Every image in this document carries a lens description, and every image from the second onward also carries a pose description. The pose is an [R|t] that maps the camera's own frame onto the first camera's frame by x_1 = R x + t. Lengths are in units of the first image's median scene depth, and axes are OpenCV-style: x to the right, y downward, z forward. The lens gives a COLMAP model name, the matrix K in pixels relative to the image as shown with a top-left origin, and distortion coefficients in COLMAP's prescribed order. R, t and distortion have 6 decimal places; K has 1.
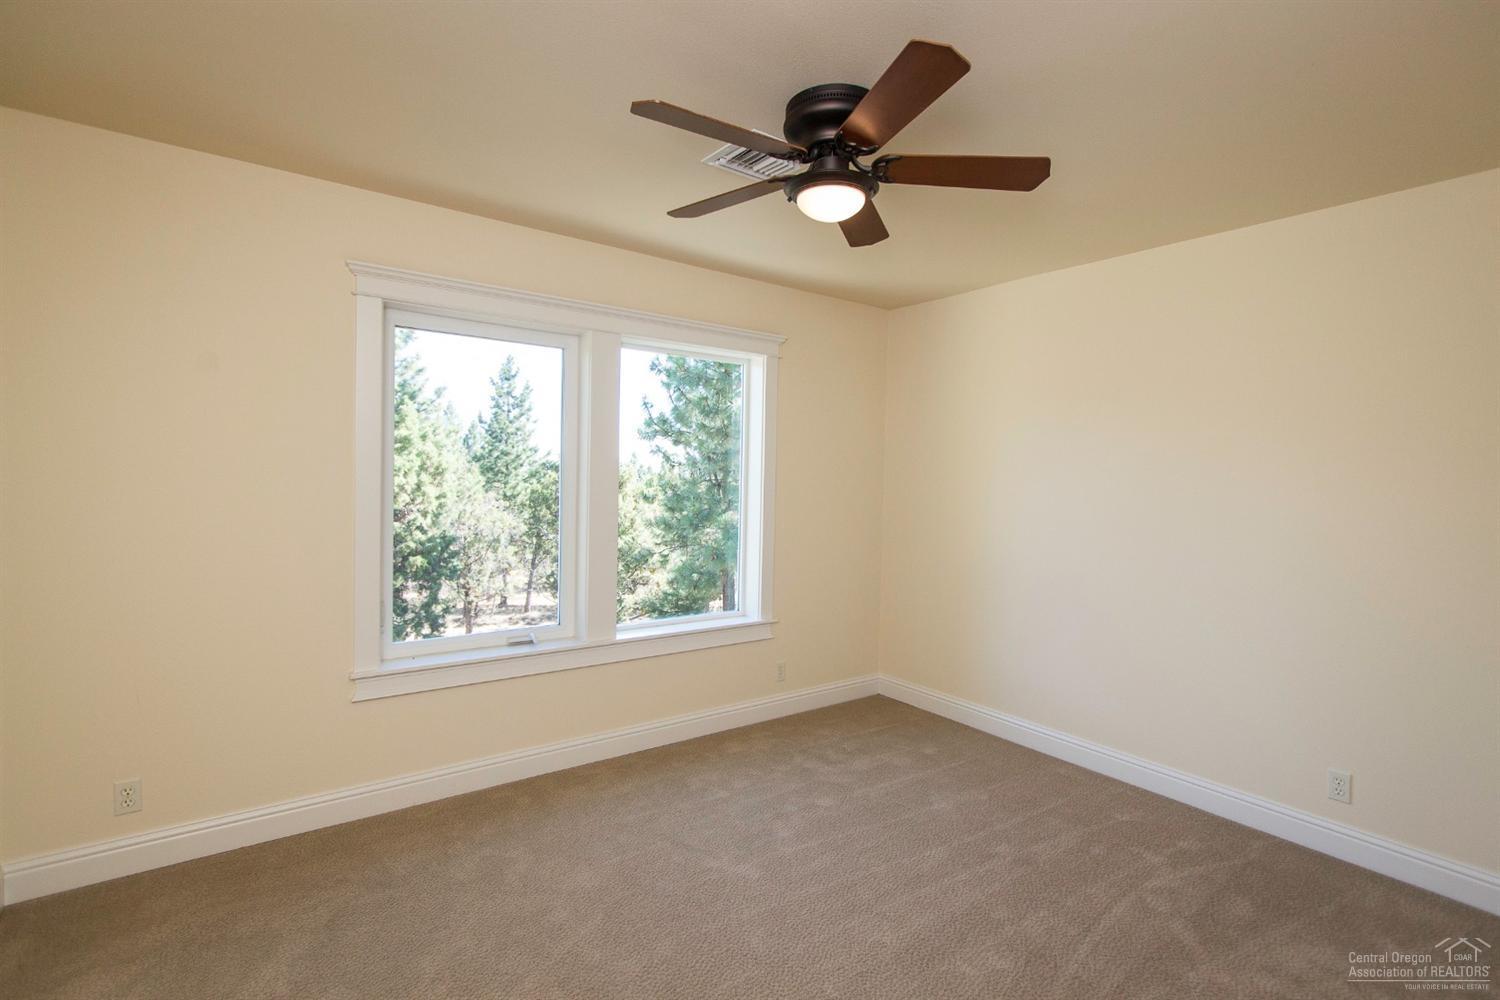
lens RADIAL K [[707.0, 0, 751.8], [0, 707.0, 502.8], [0, 0, 1]] dist [0.002878, -0.000063]
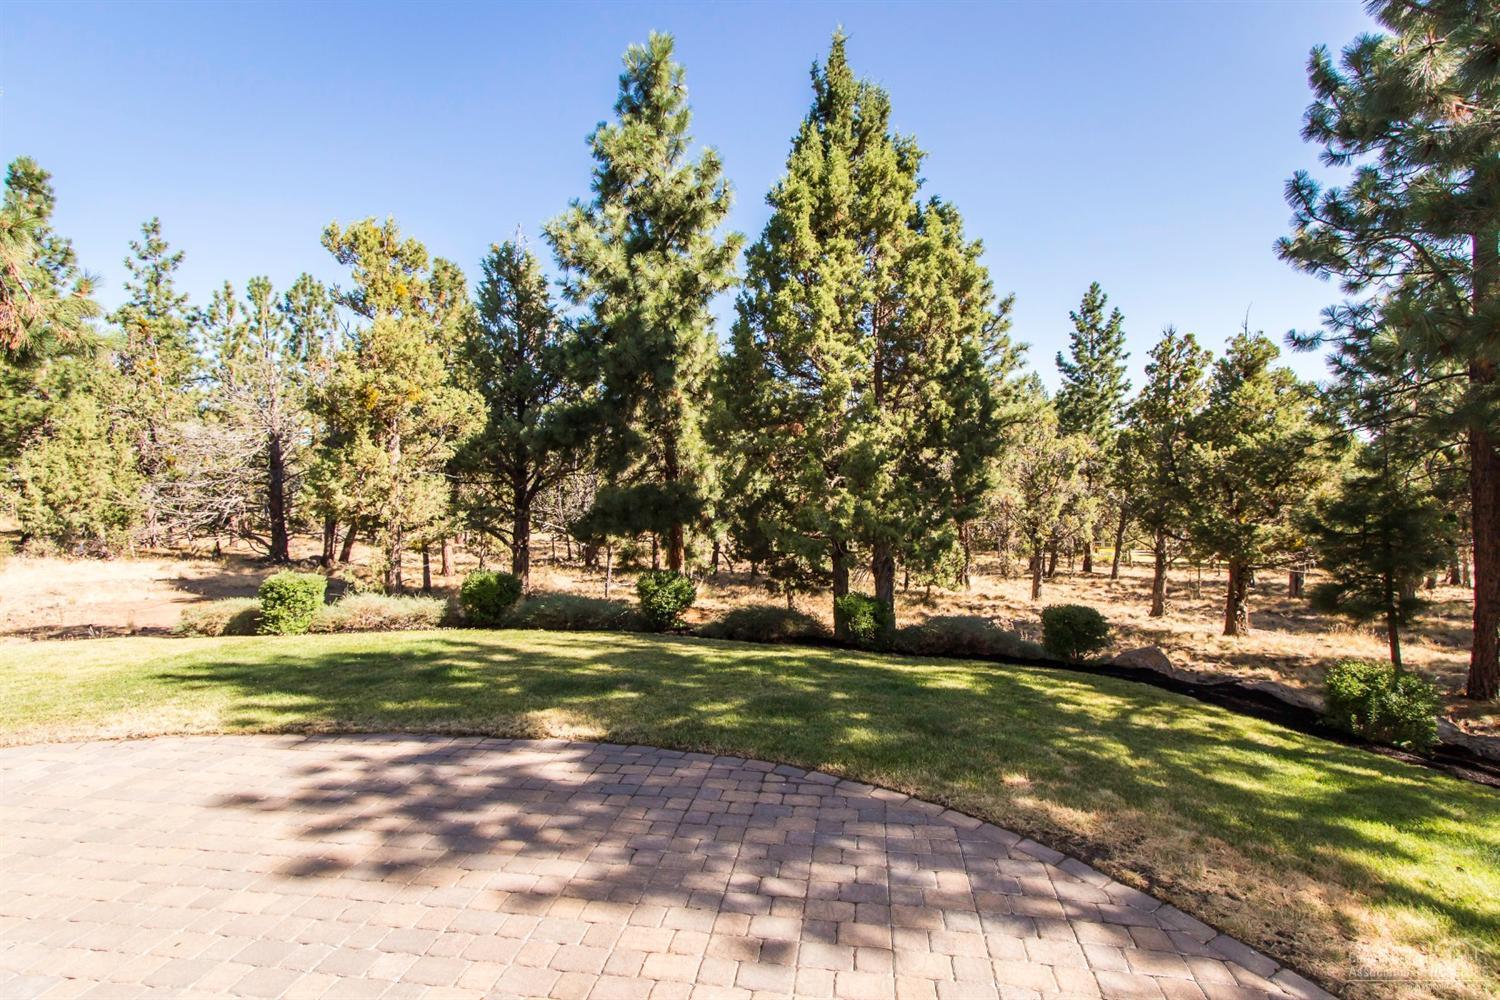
lens RADIAL K [[707.0, 0, 758.3], [0, 707.0, 498.2], [0, 0, 1]] dist [0.002878, -0.000063]
pose [[0.706241, -0.001871, -0.707969, -0.021140], [-0.006101, 0.999943, -0.008728, 0.066677], [0.707946, 0.010483, 0.706189, 0.105363]]
